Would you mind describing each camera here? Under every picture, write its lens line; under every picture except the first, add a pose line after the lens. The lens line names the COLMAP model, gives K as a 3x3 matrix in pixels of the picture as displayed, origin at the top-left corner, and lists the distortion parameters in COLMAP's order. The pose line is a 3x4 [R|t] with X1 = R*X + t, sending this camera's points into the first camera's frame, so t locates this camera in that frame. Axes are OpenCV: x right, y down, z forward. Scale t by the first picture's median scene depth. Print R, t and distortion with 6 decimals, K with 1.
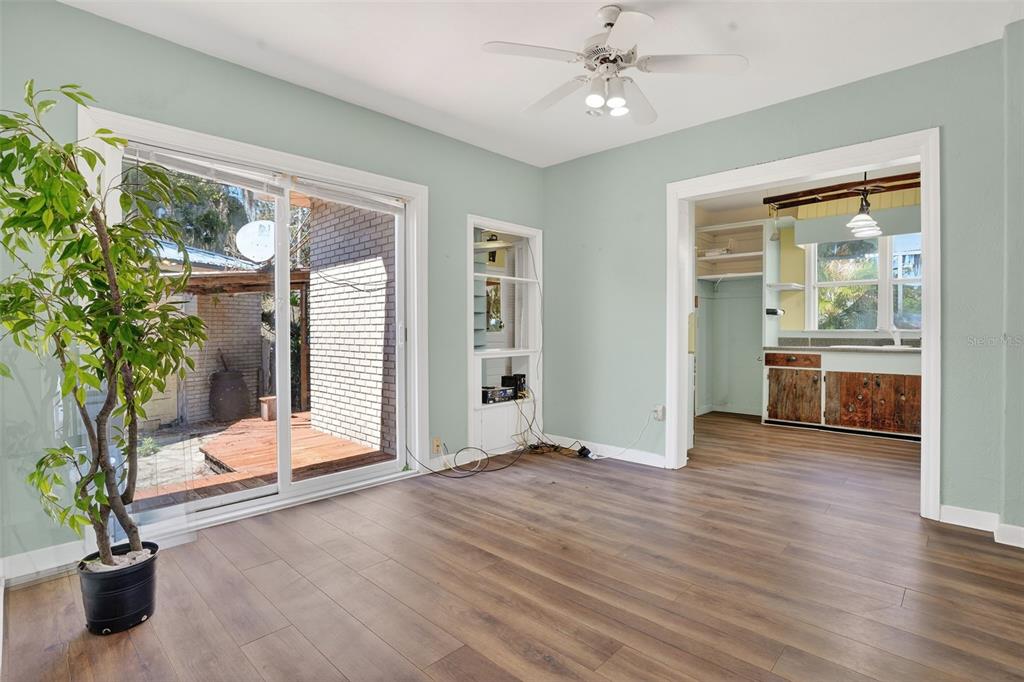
lens RADIAL K [[507.1, 0, 513.5], [0, 507.1, 326.9], [0, 0, 1]] dist [-0.071118, 0.031633]
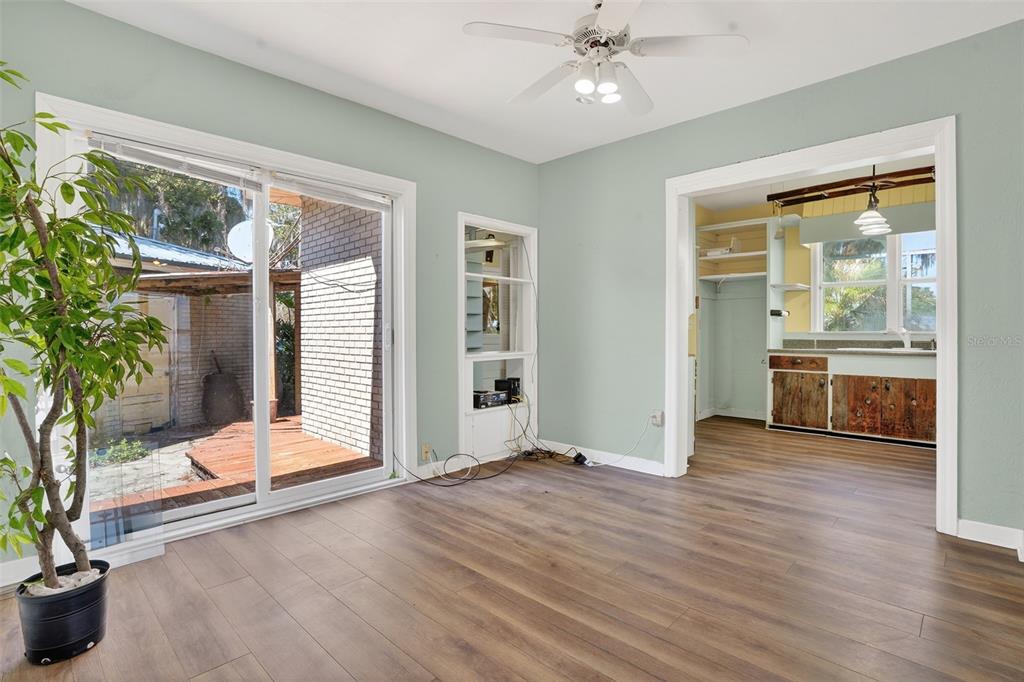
lens RADIAL K [[507.1, 0, 513.5], [0, 507.1, 326.9], [0, 0, 1]] dist [-0.071118, 0.031633]
pose [[0.999967, -0.000052, -0.008116, 0.019395], [0.000022, 0.999993, -0.003674, 0.000212], [0.008116, 0.003673, 0.999960, 0.035084]]
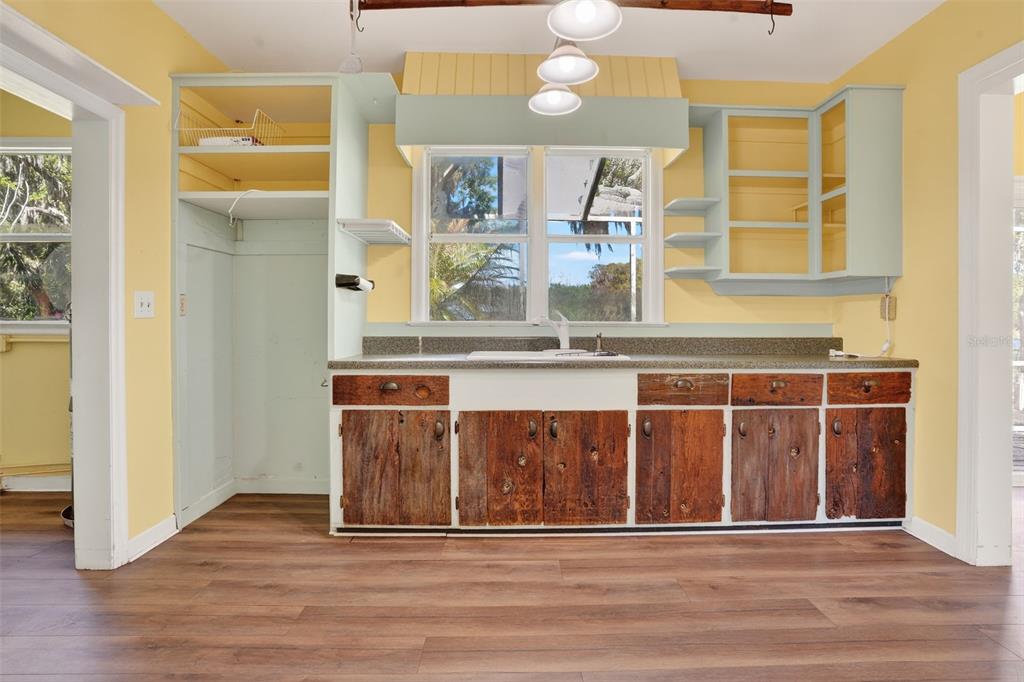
lens RADIAL K [[507.1, 0, 513.5], [0, 507.1, 326.9], [0, 0, 1]] dist [-0.071118, 0.031633]
pose [[0.718940, -0.011907, 0.694971, 0.364319], [-0.002346, 0.999806, 0.019557, 0.001124], [-0.695069, -0.015690, 0.718772, 0.670331]]
